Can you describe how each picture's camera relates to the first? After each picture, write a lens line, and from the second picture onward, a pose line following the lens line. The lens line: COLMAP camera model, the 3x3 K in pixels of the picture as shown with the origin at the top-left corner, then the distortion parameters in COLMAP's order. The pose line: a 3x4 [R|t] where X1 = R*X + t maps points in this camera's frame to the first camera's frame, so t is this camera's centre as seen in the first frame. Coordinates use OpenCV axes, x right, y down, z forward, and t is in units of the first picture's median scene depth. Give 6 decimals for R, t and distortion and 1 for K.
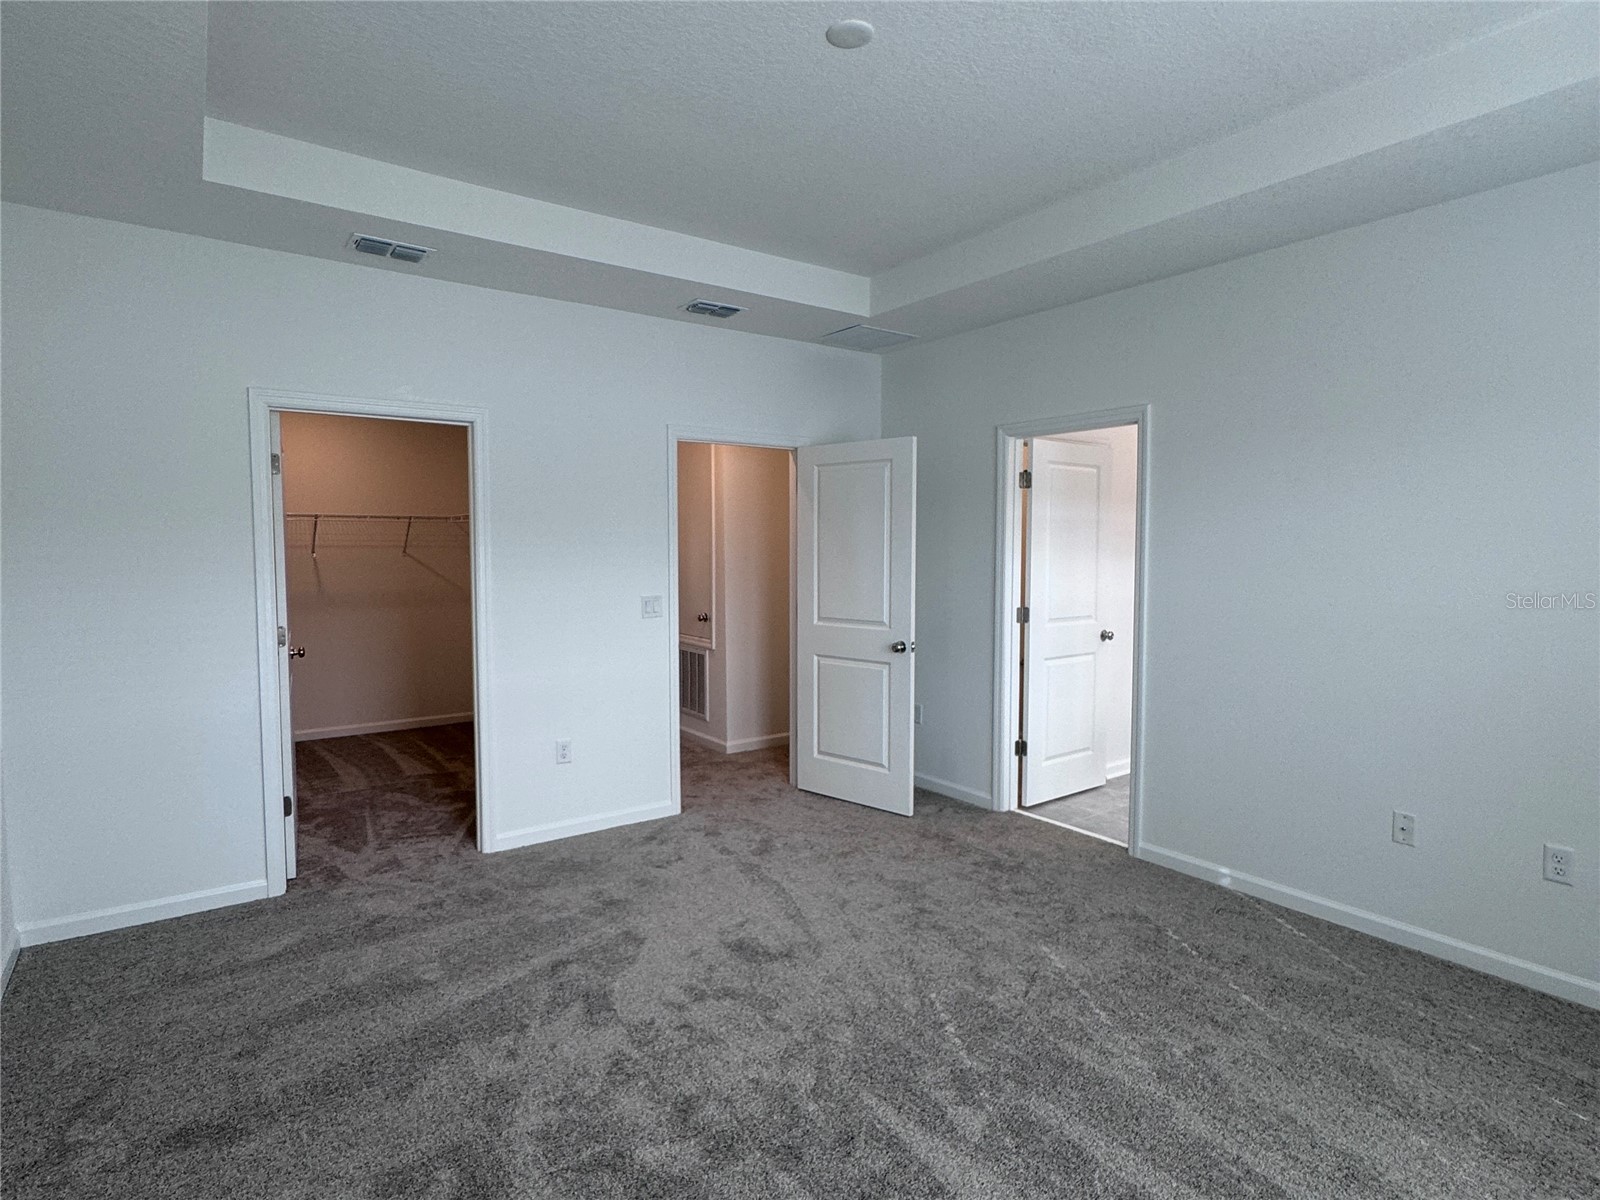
lens RADIAL K [[854.0, 0, 802.7], [0, 854.0, 601.2], [0, 0, 1]] dist [-0.000980, 0.000071]
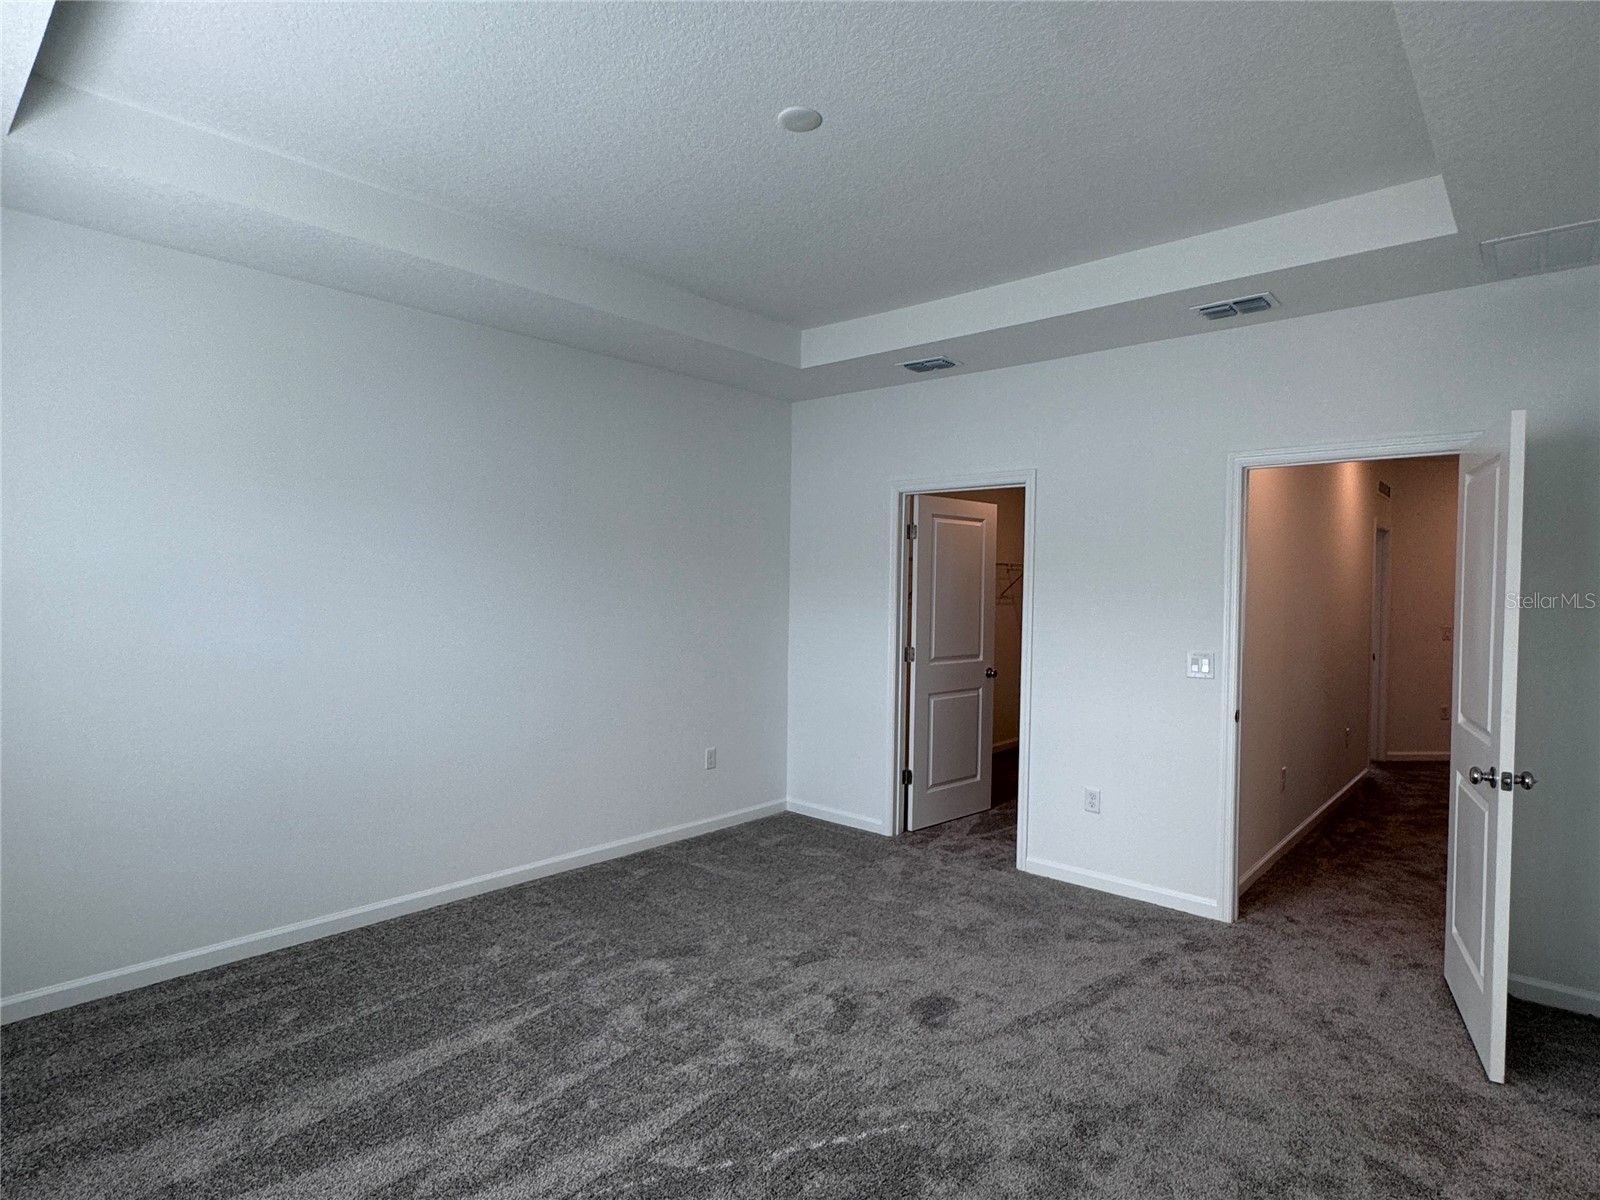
lens RADIAL K [[854.0, 0, 802.8], [0, 854.0, 597.9], [0, 0, 1]] dist [-0.000980, 0.000071]
pose [[0.216975, 0.018042, -0.976010, 0.654552], [-0.079766, 0.996813, 0.000694, -0.033838], [0.972913, 0.077702, 0.217723, 0.472482]]
